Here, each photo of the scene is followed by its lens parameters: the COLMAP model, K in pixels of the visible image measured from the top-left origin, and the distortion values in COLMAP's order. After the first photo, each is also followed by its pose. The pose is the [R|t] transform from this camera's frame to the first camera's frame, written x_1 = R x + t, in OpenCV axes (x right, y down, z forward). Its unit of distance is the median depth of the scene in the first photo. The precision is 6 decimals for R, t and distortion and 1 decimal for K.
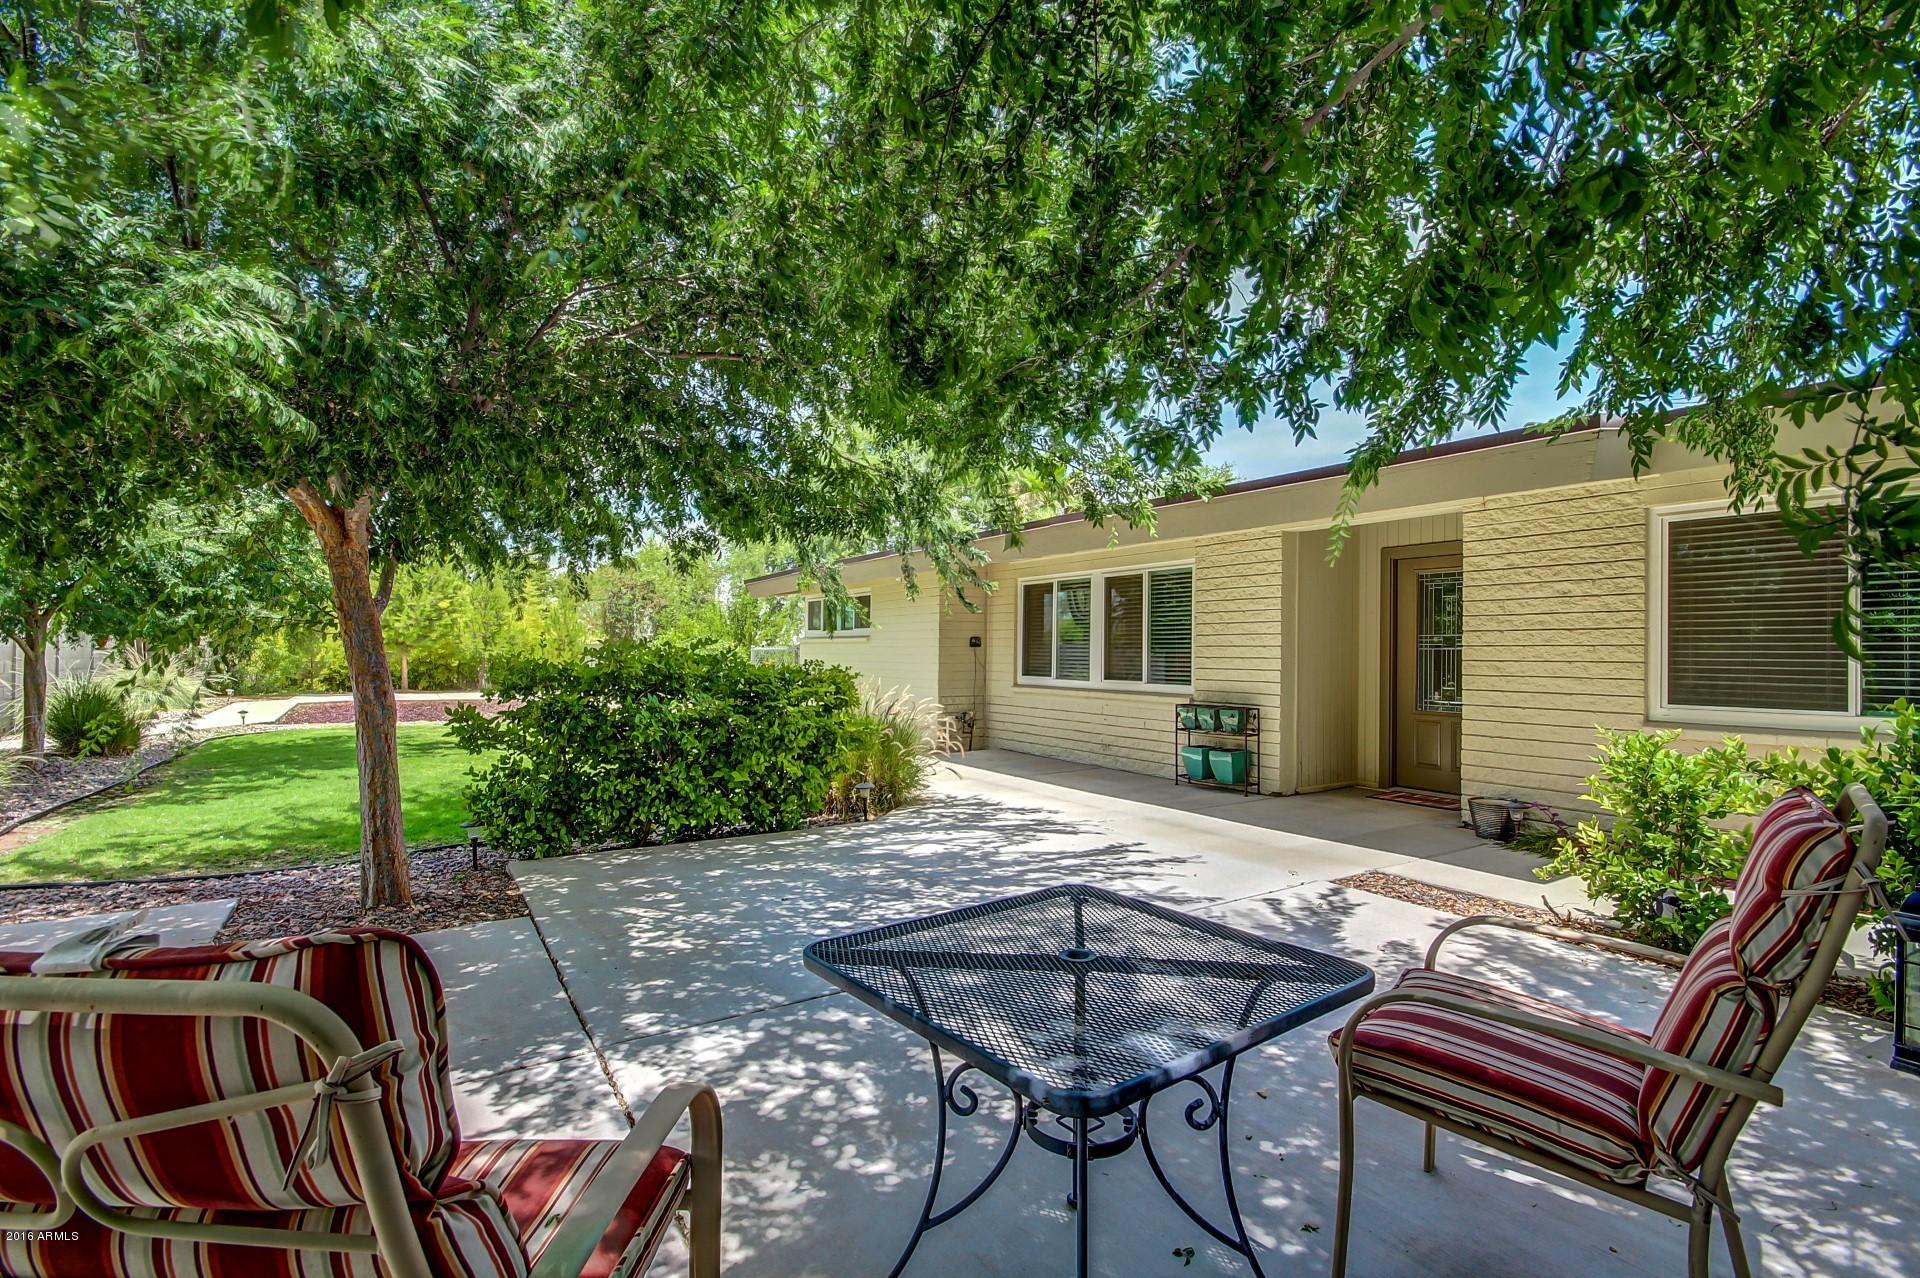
lens RADIAL K [[900.1, 0, 990.6], [0, 900.1, 649.4], [0, 0, 1]] dist [-0.002494, -0.010964]
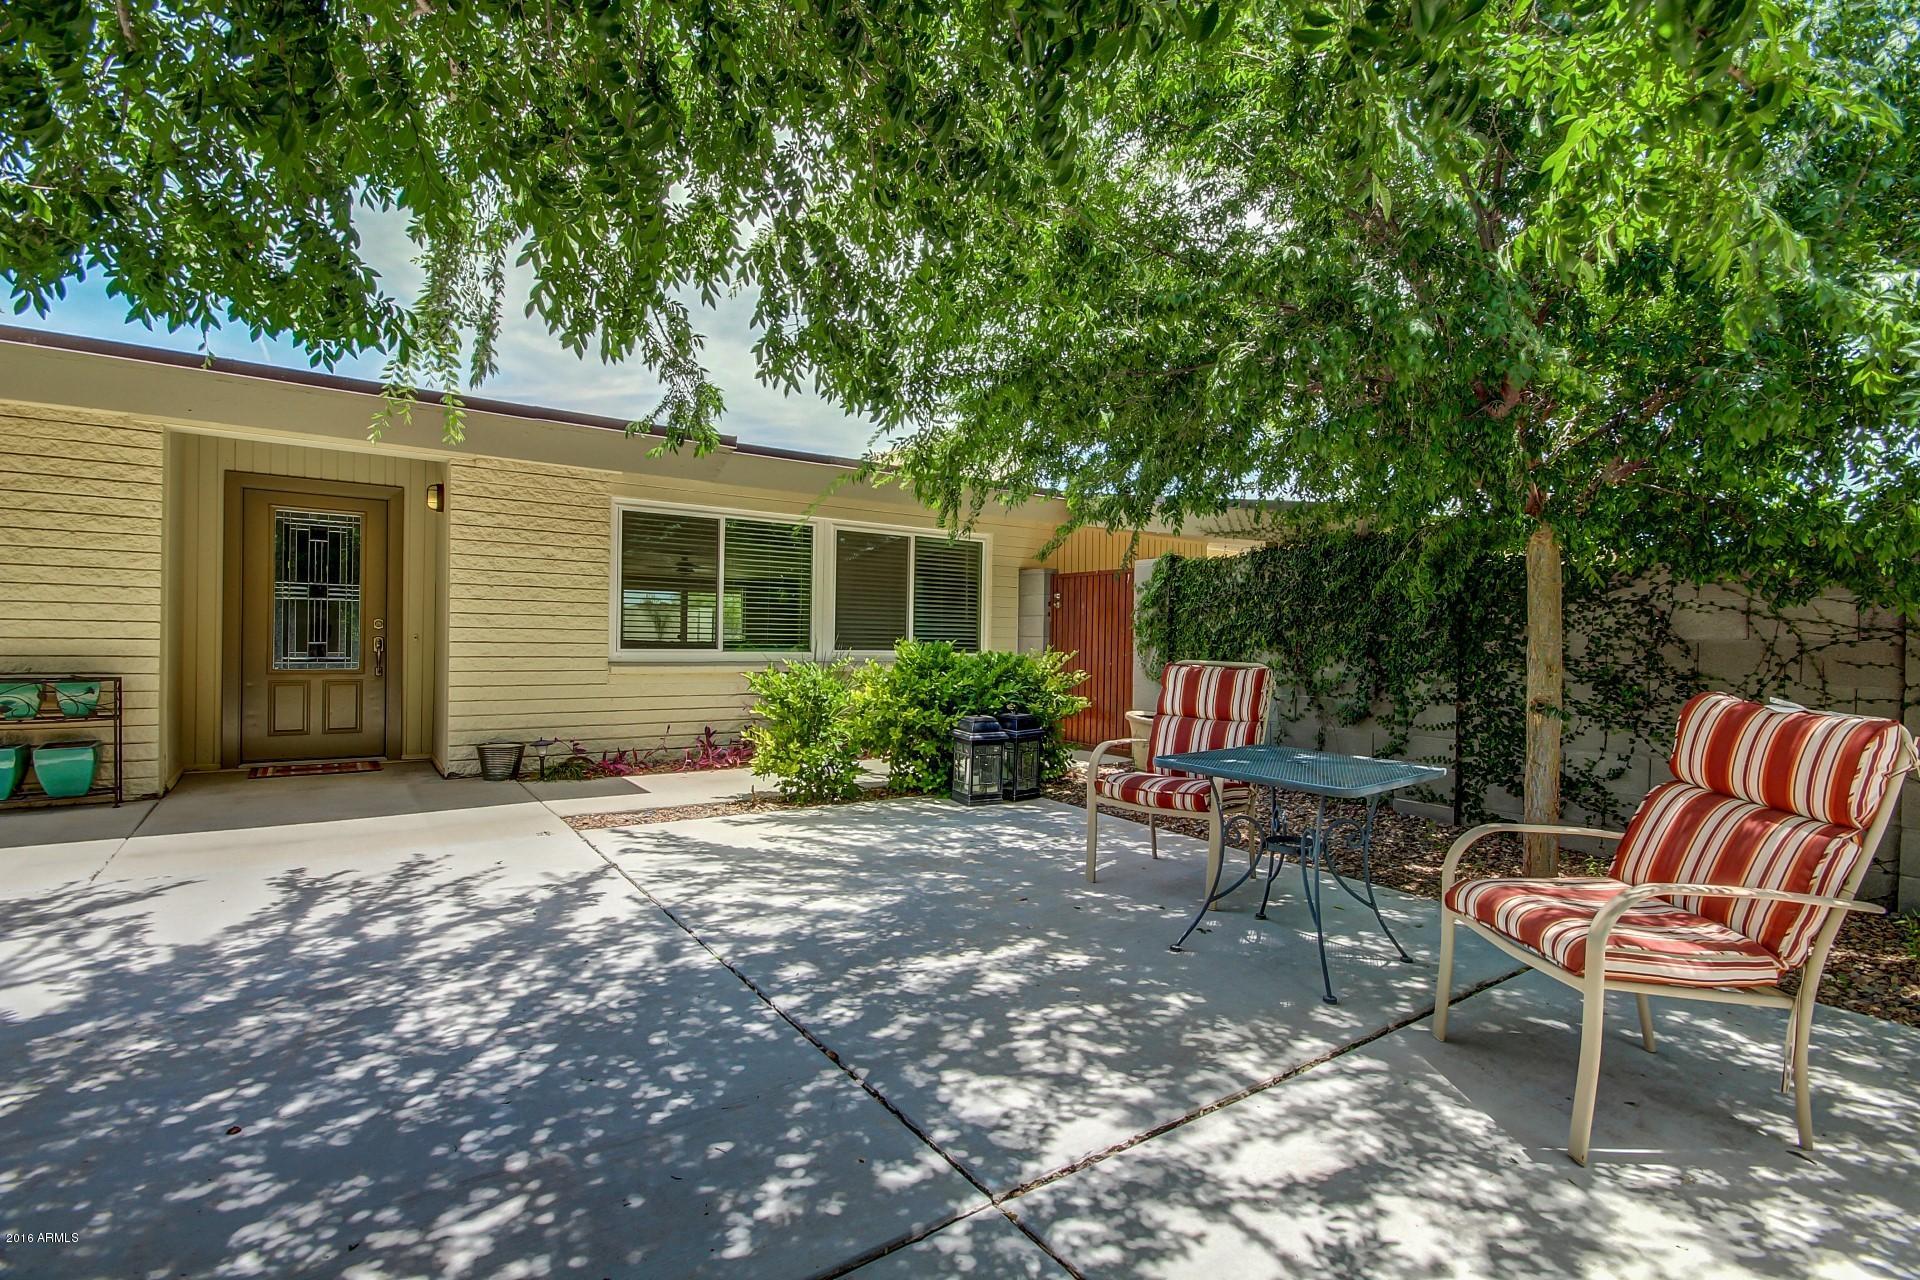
lens RADIAL K [[868.4, 0, 960.0], [0, 868.4, 640.0], [0, 0, 1]] dist [-0.001326, -0.009512]
pose [[-0.025983, -0.016707, 0.999523, -0.721274], [-0.023203, 0.999601, 0.016105, 0.022284], [-0.999393, -0.022773, -0.026360, 0.720745]]
